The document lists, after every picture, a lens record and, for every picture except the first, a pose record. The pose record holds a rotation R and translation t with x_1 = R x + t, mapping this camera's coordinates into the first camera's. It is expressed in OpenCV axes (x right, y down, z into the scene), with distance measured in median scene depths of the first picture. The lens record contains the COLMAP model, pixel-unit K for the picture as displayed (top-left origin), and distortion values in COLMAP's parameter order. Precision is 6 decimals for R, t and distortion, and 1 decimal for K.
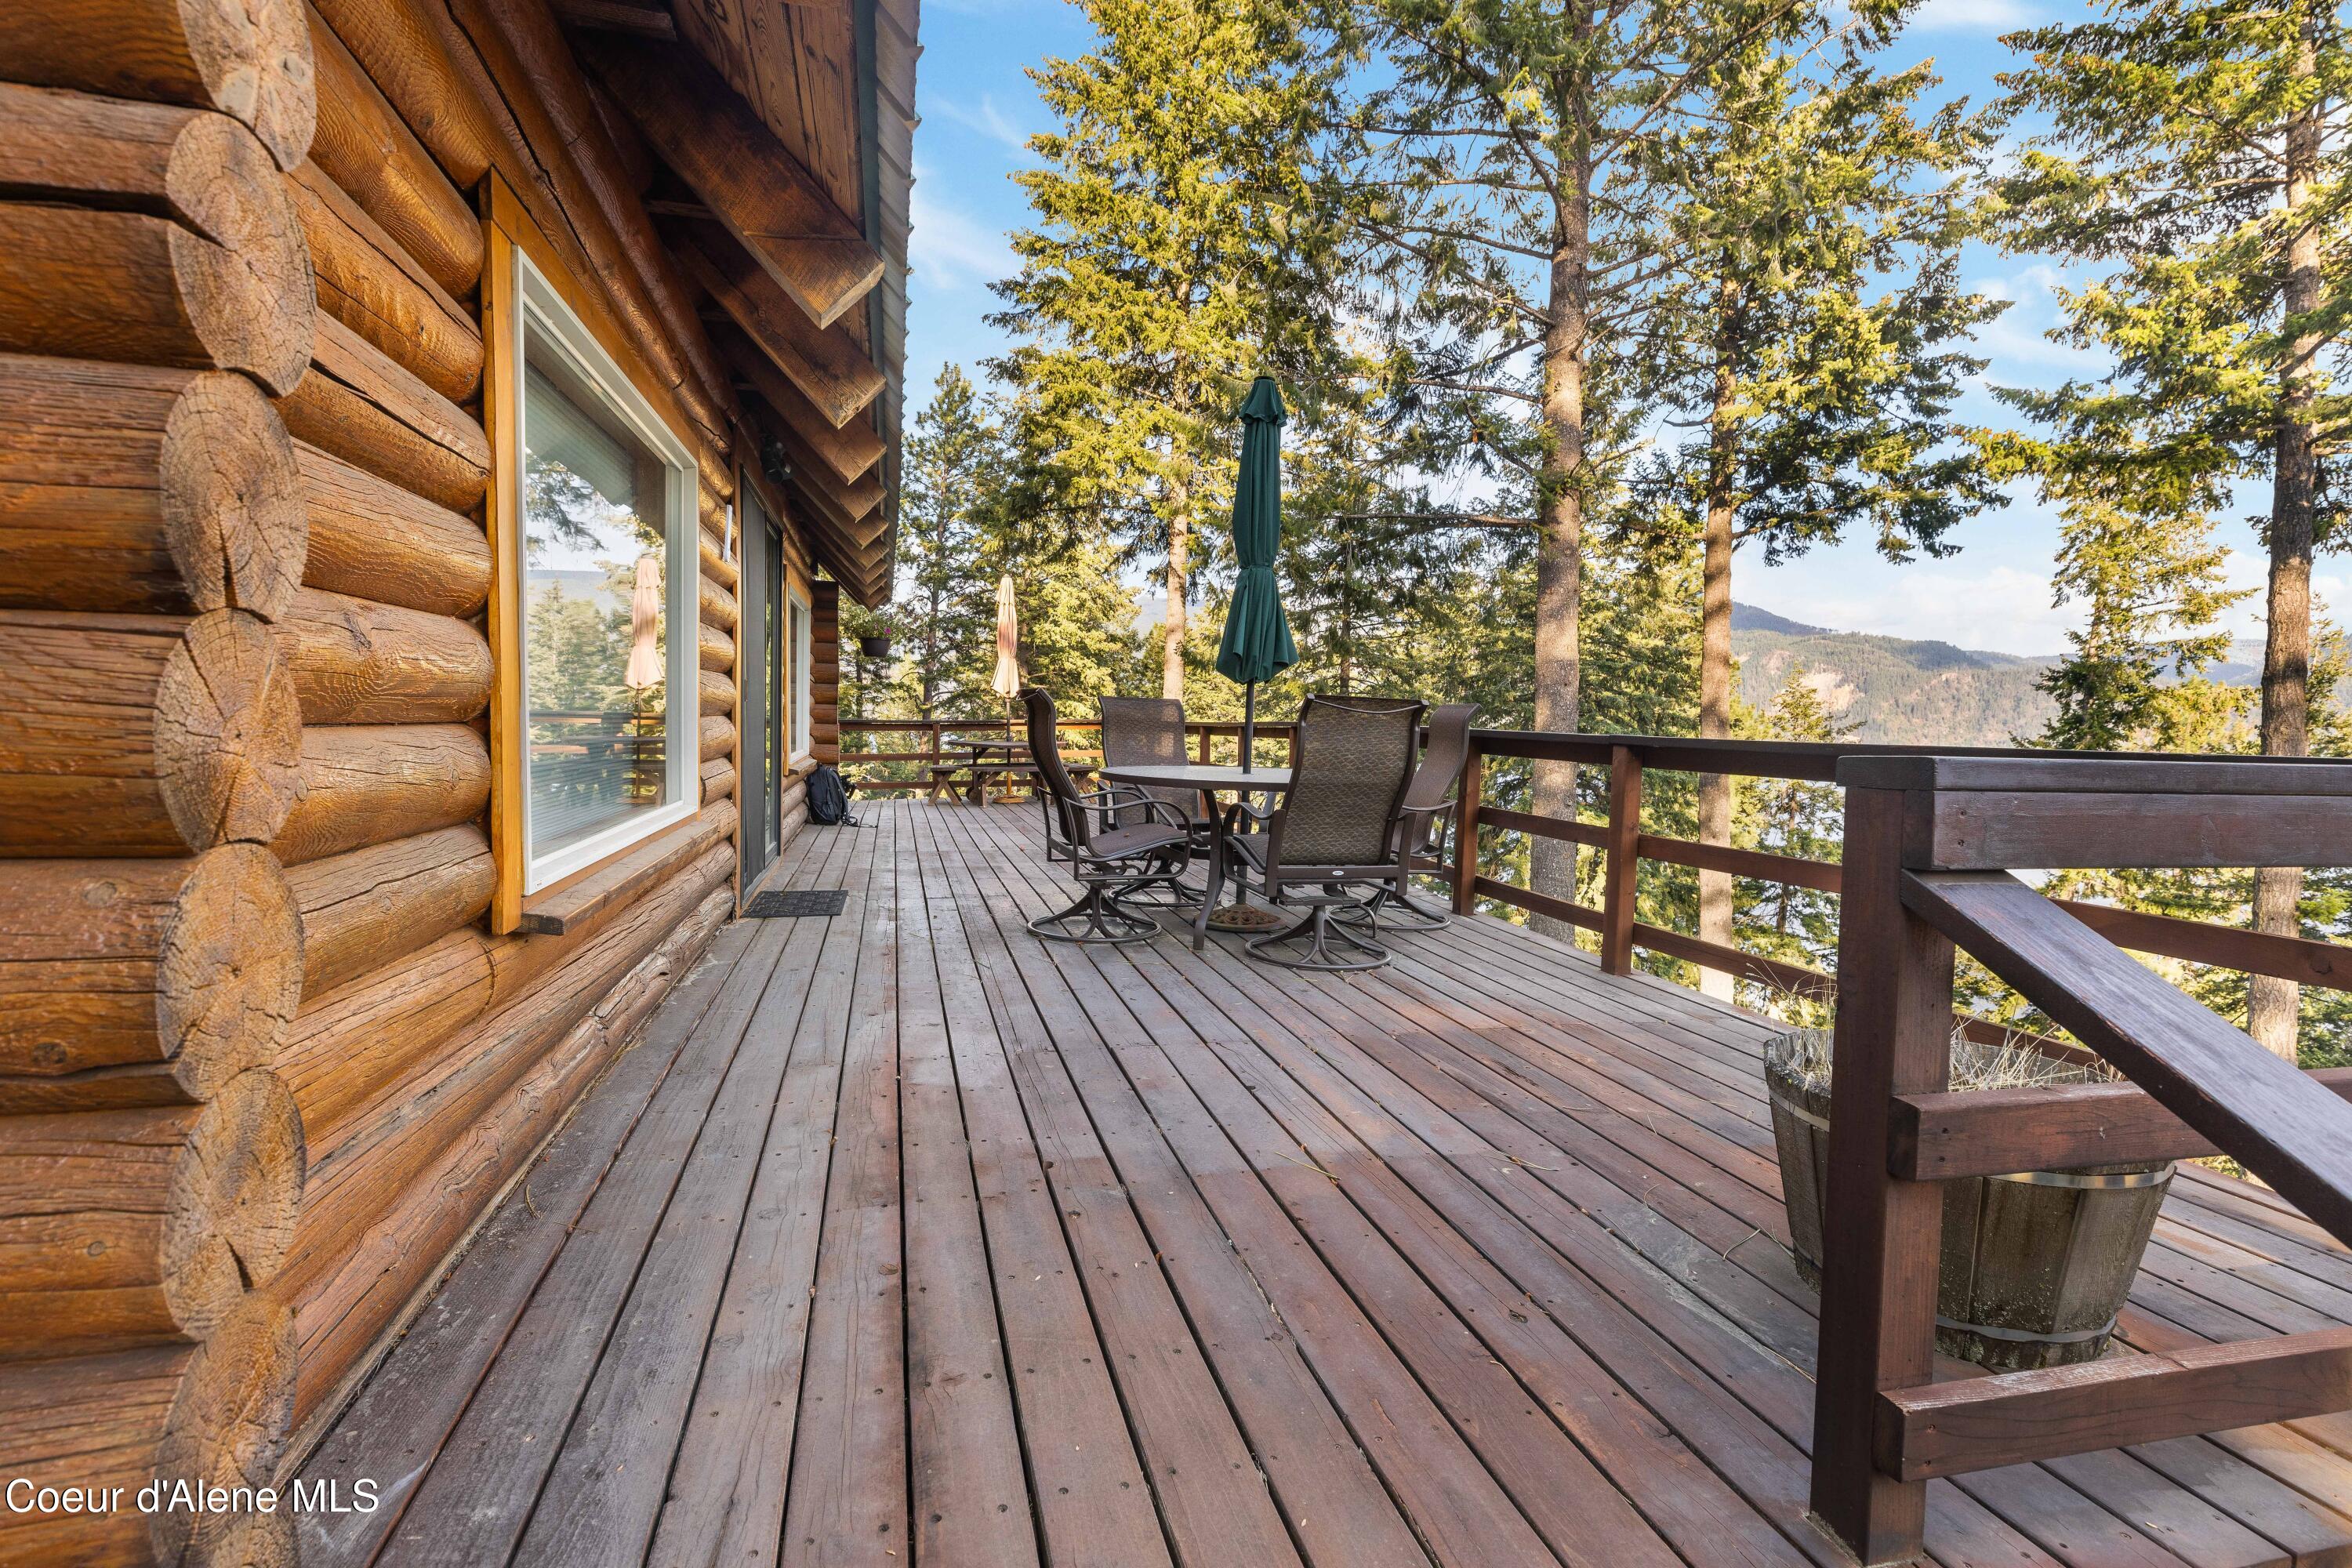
lens RADIAL K [[1081.9, 0, 1176.0], [0, 1081.9, 784.0], [0, 0, 1]] dist [0.009646, 0.000033]
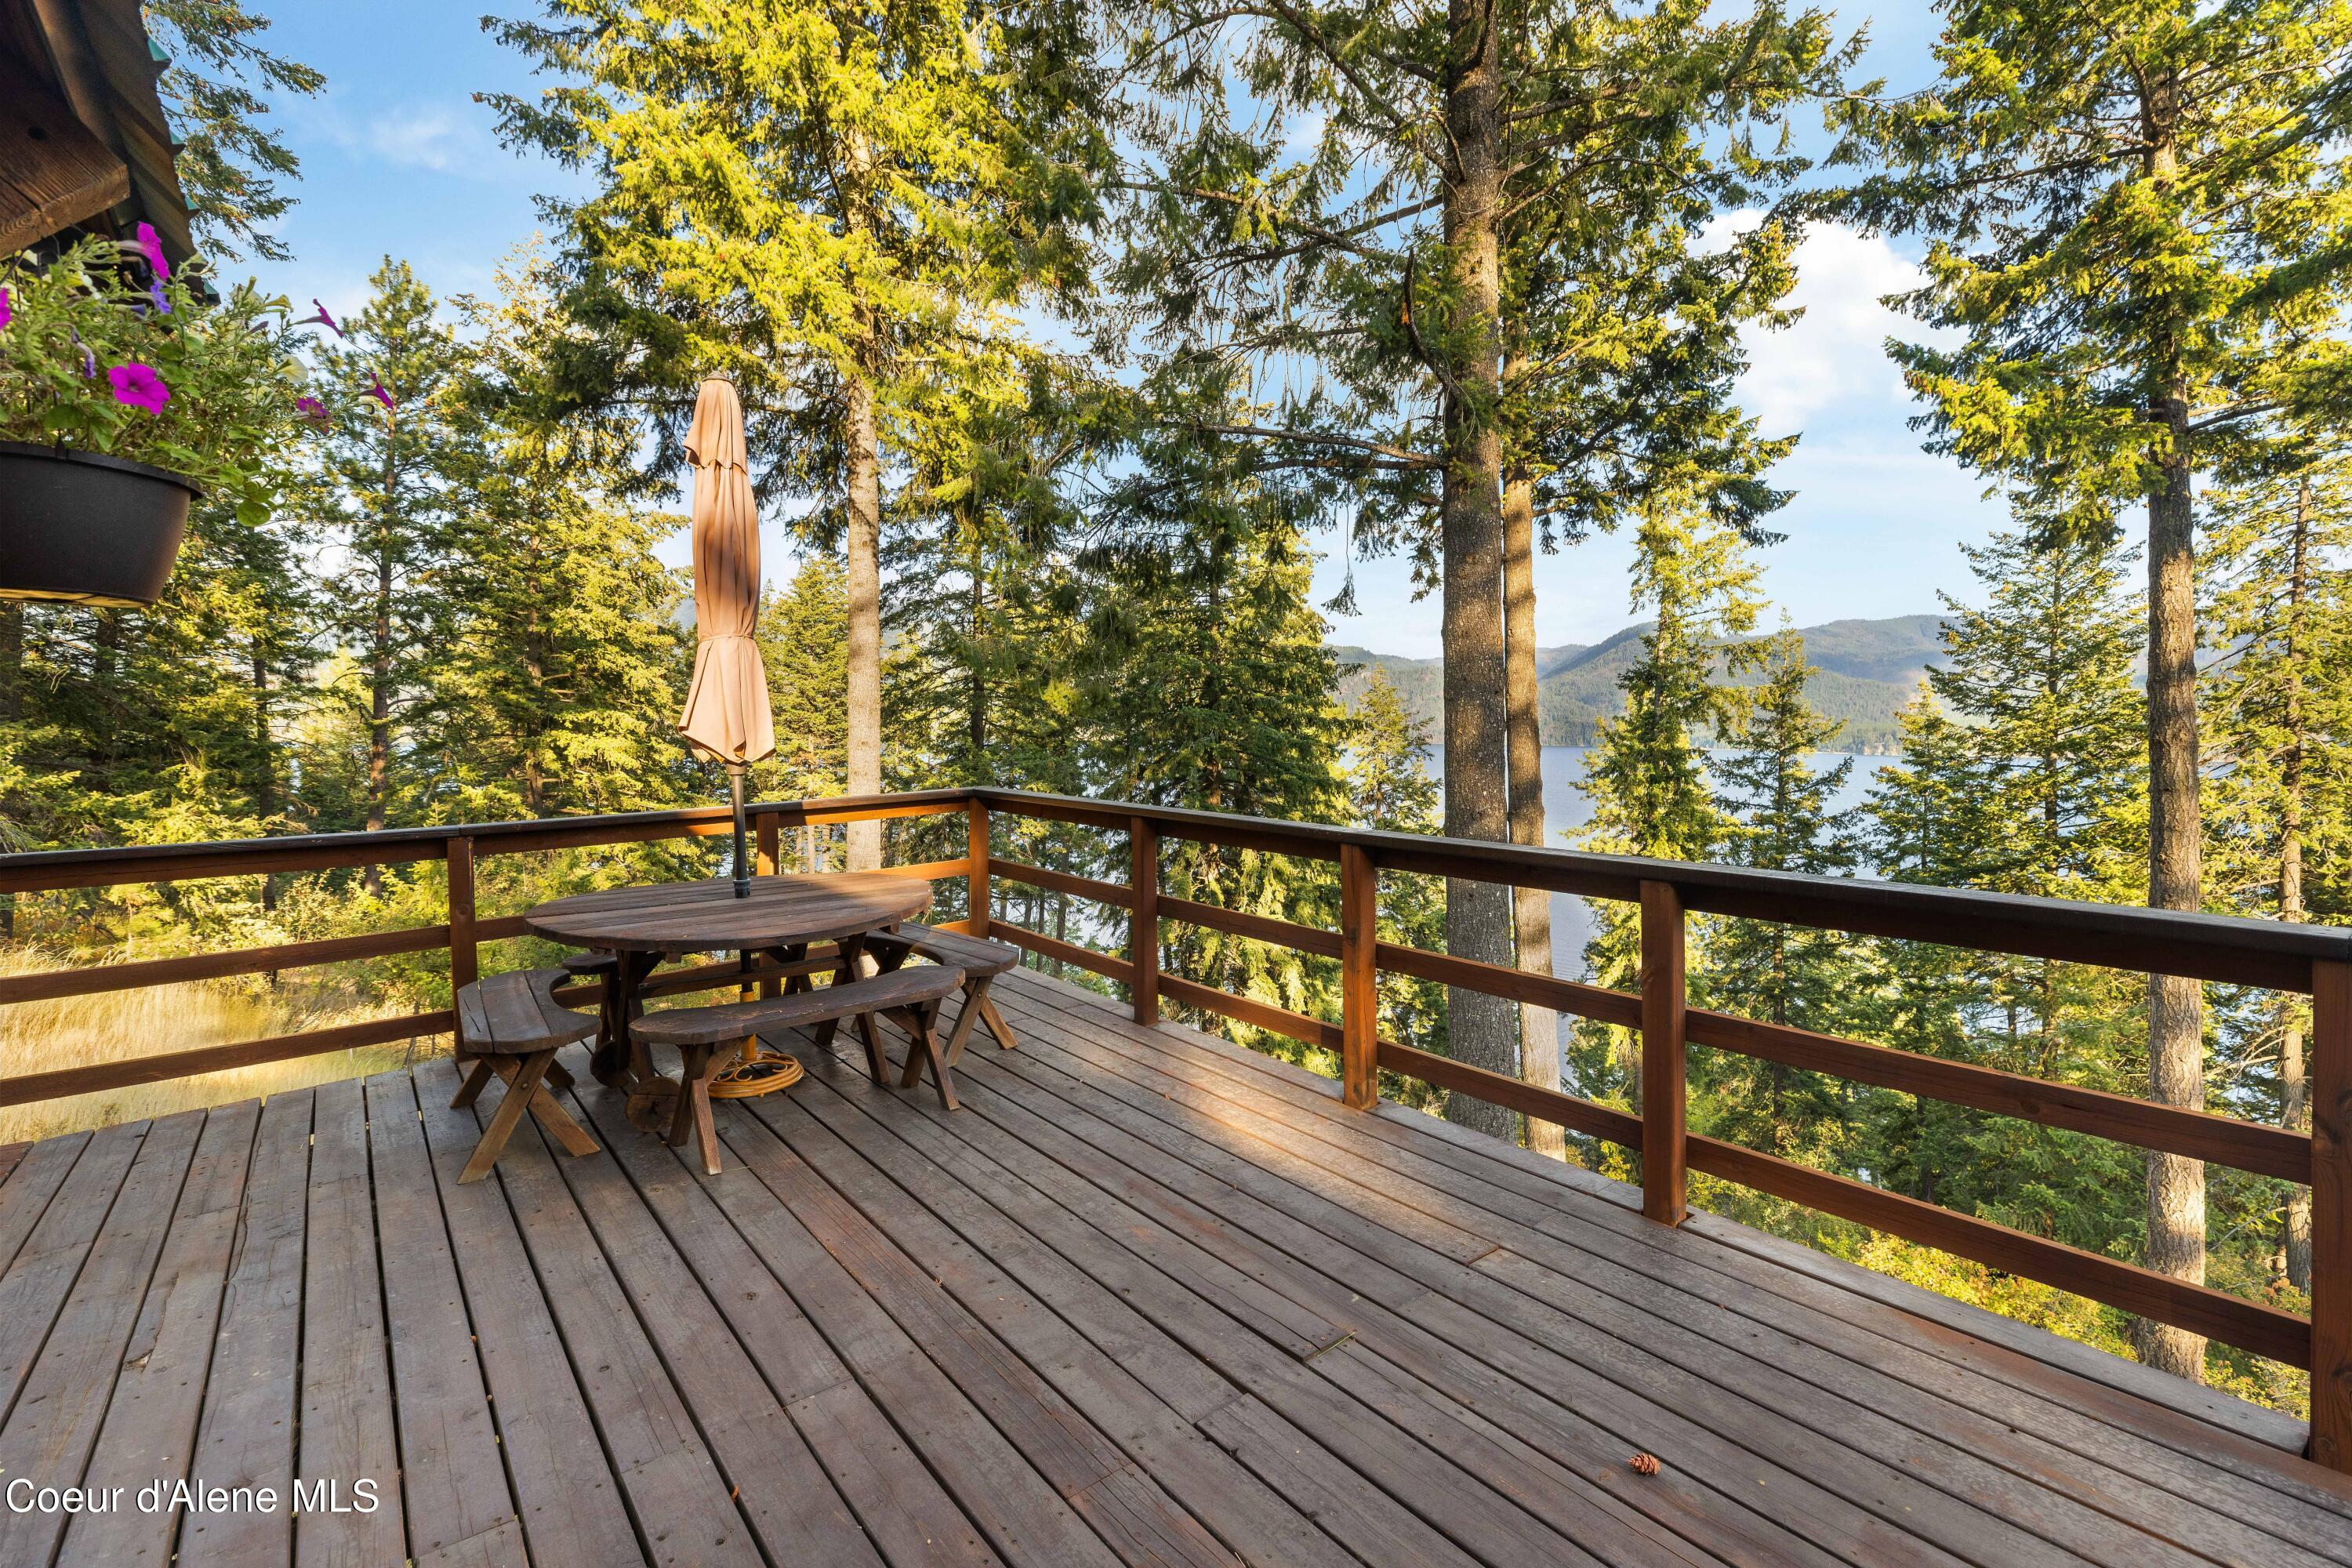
lens RADIAL K [[1043.1, 0, 1179.5], [0, 1043.1, 781.0], [0, 0, 1]] dist [0.002282, 0.000011]
pose [[0.909095, -0.044514, 0.414203, -0.037691], [0.043769, 0.998978, 0.011295, -0.016668], [-0.414282, 0.007861, 0.910114, 0.153068]]
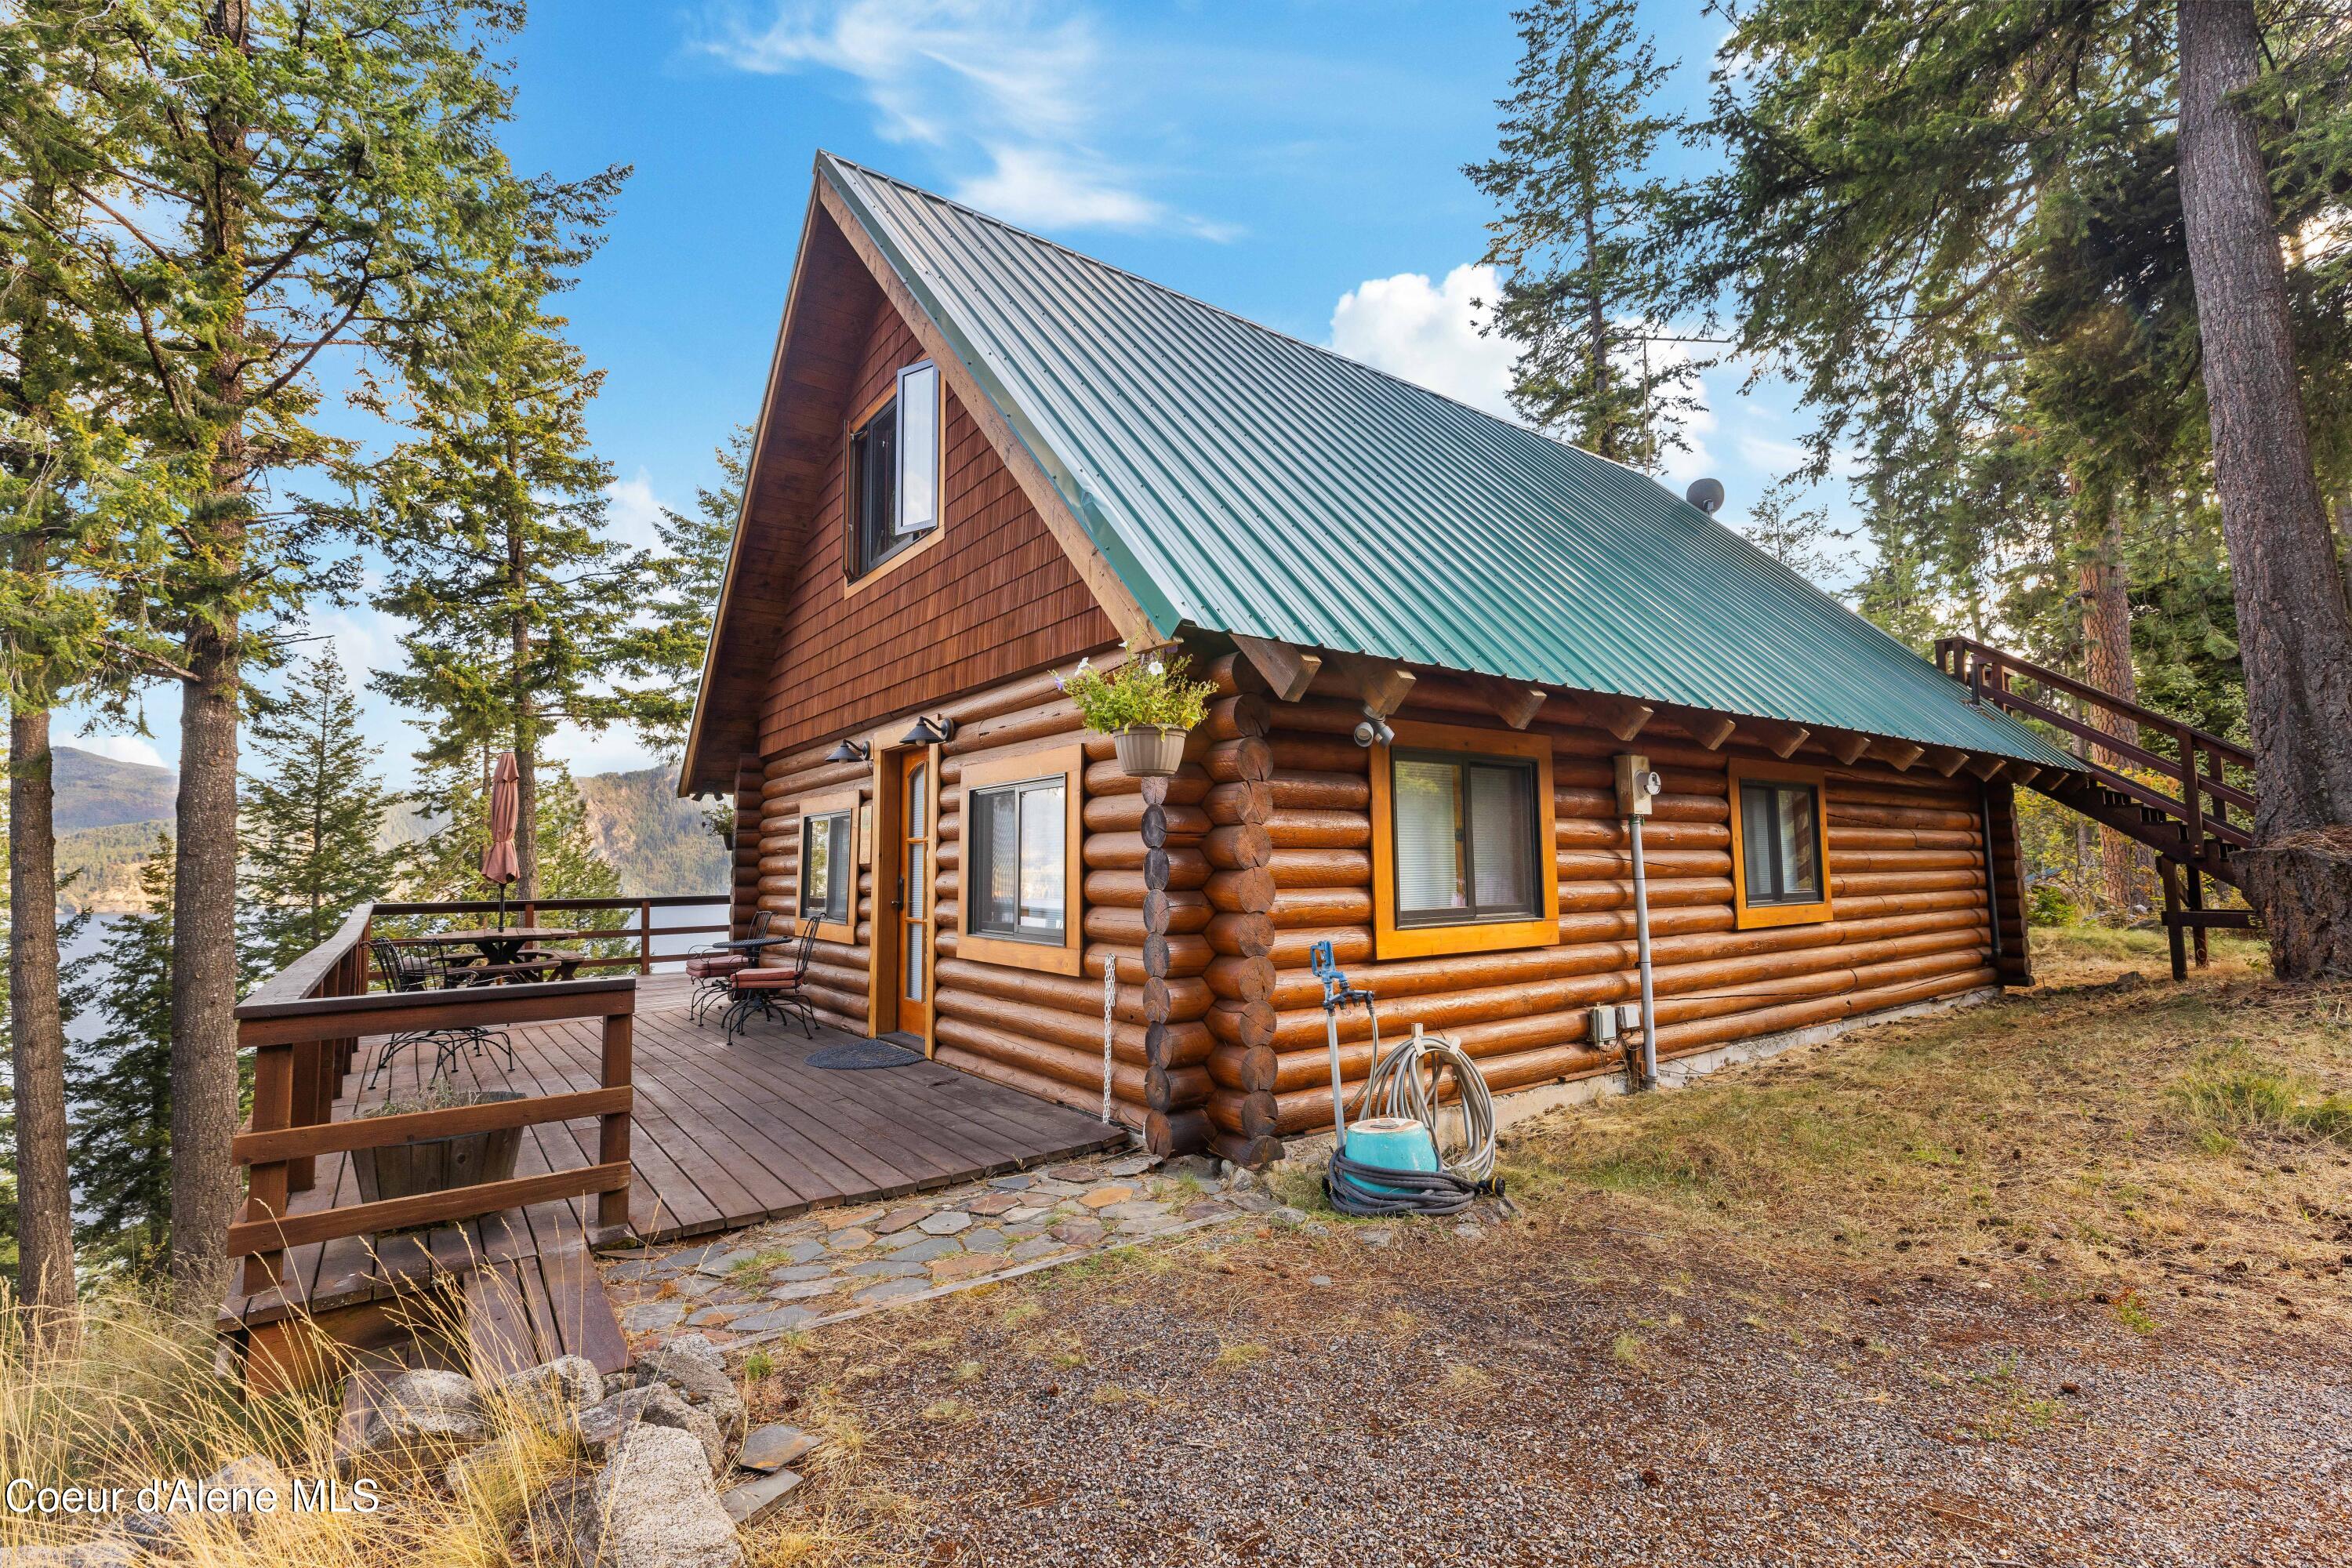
lens RADIAL K [[1045.3, 0, 1179.2], [0, 1045.3, 769.2], [0, 0, 1]] dist [-0.000224, 0.000028]
pose [[-0.372184, 0.062728, 0.926037, -0.289886], [0.059478, 0.997275, -0.043649, -0.024495], [-0.926251, 0.038834, -0.374900, 0.187172]]
